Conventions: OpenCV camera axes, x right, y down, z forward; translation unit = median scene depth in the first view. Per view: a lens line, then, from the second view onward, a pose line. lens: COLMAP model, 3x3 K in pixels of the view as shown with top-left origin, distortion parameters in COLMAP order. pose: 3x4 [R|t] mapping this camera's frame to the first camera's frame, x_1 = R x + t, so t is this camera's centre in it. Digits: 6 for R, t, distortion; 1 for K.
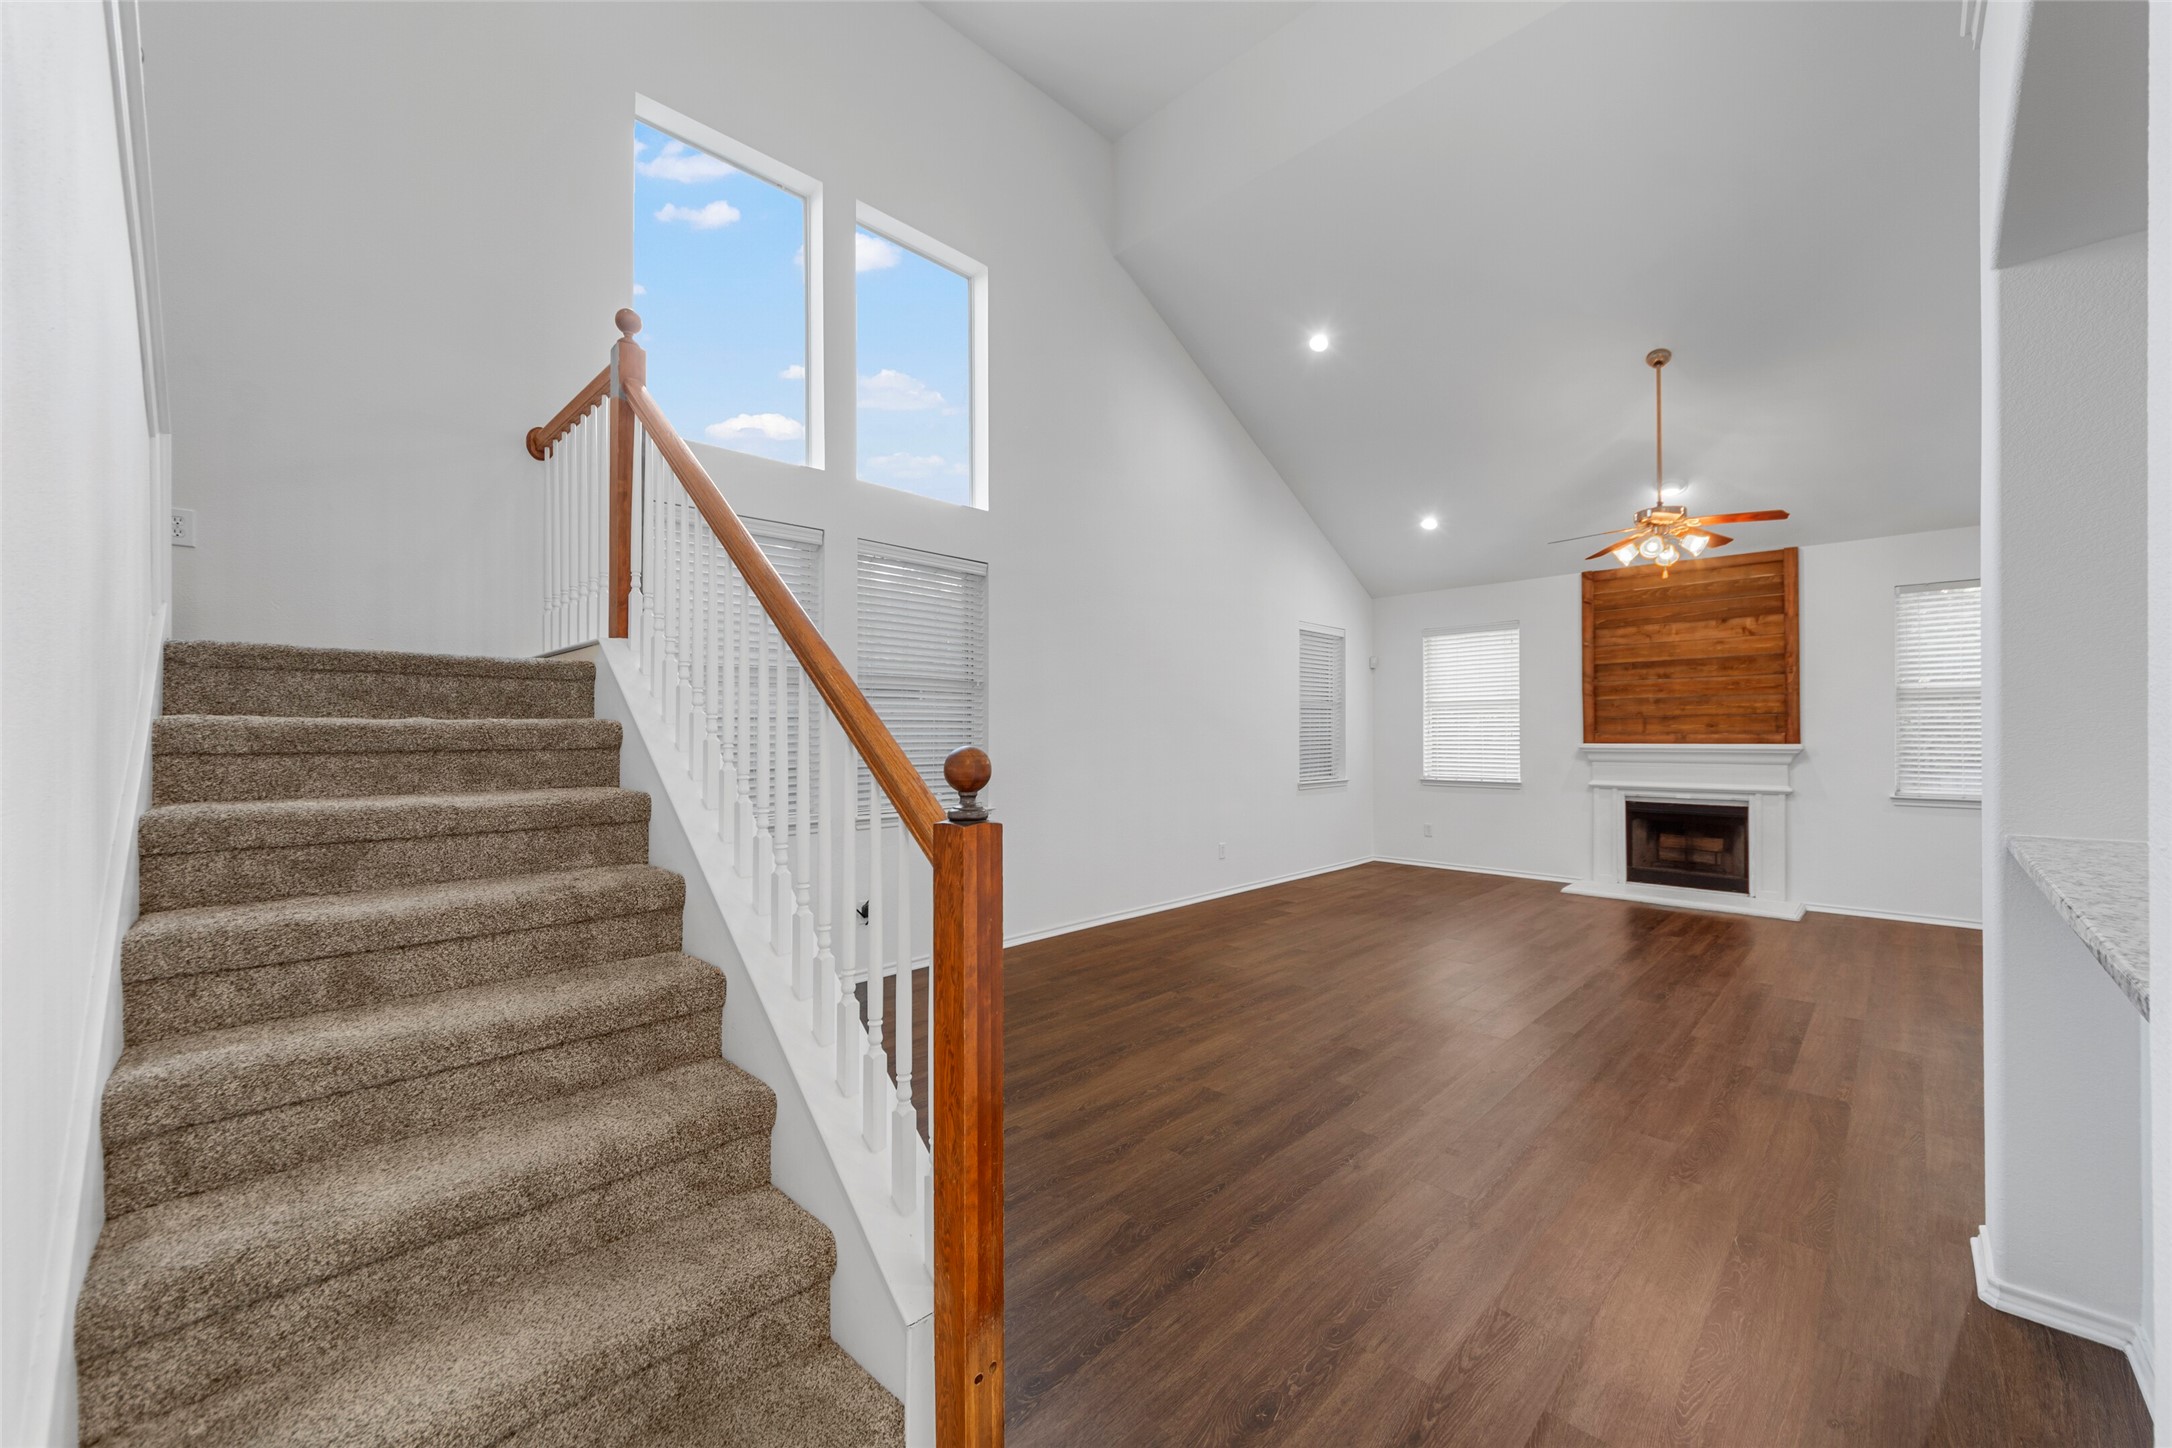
lens RADIAL K [[843.3, 0, 1086.0], [0, 843.3, 724.0], [0, 0, 1]] dist [0.000972, 0.000055]
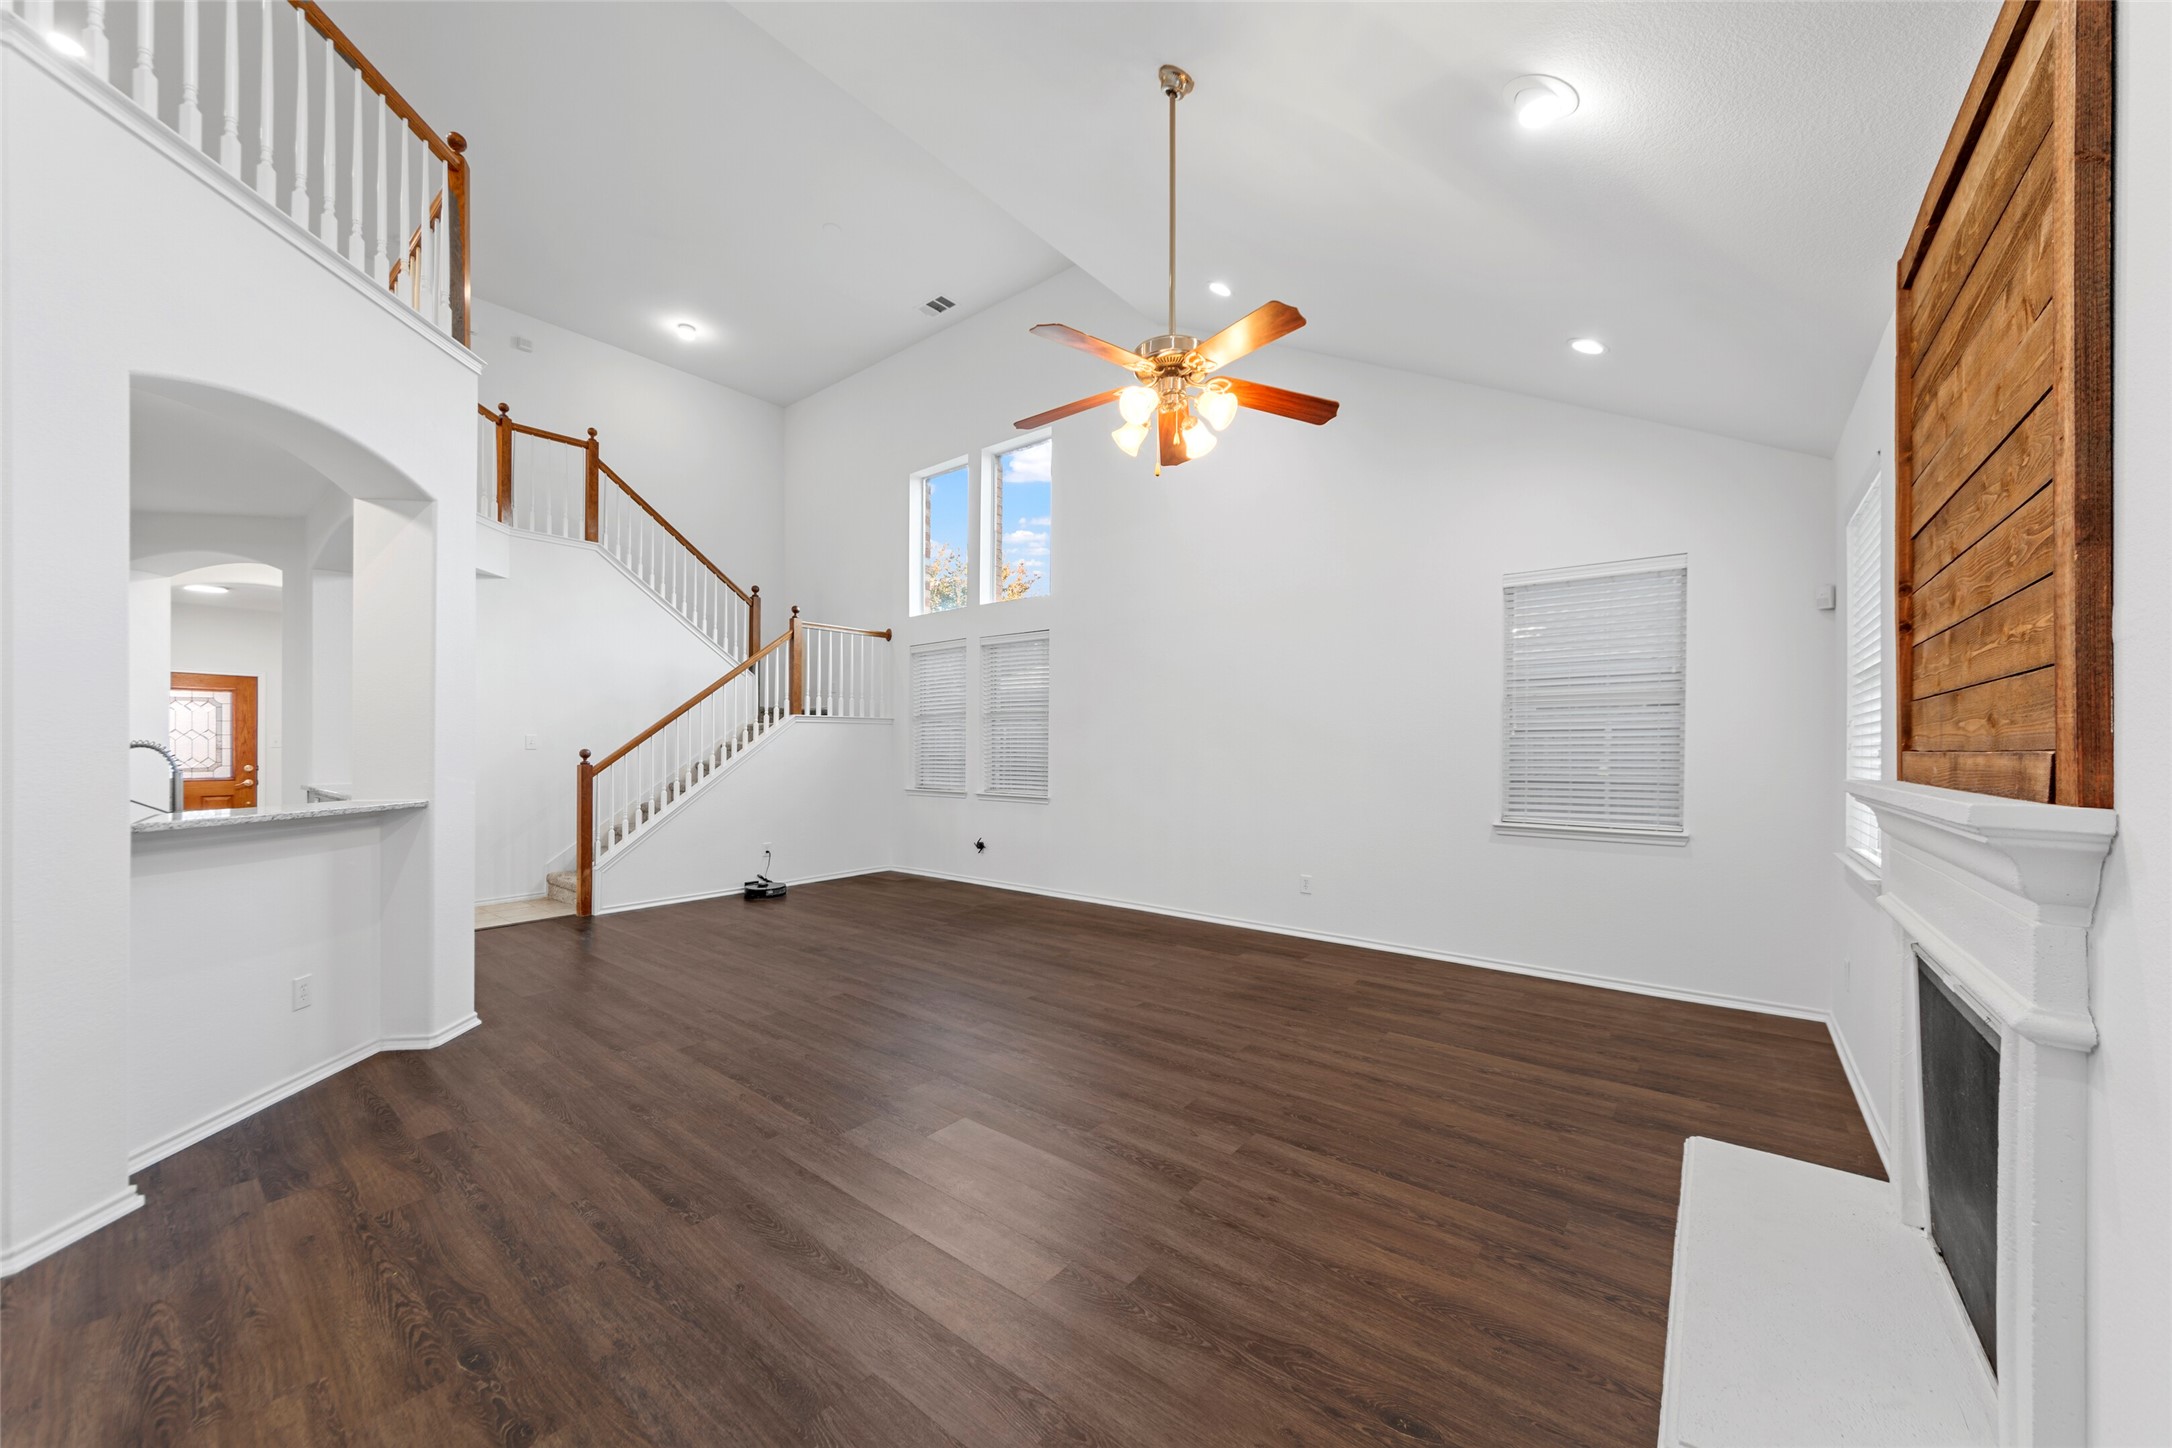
lens RADIAL K [[777.9, 0, 1075.0], [0, 777.9, 747.9], [0, 0, 1]] dist [-0.000141, -0.000002]
pose [[0.093171, 0.001115, -0.995649, 1.445221], [0.007100, 0.999973, 0.001784, 0.012884], [0.995625, -0.007236, 0.093161, 1.082378]]
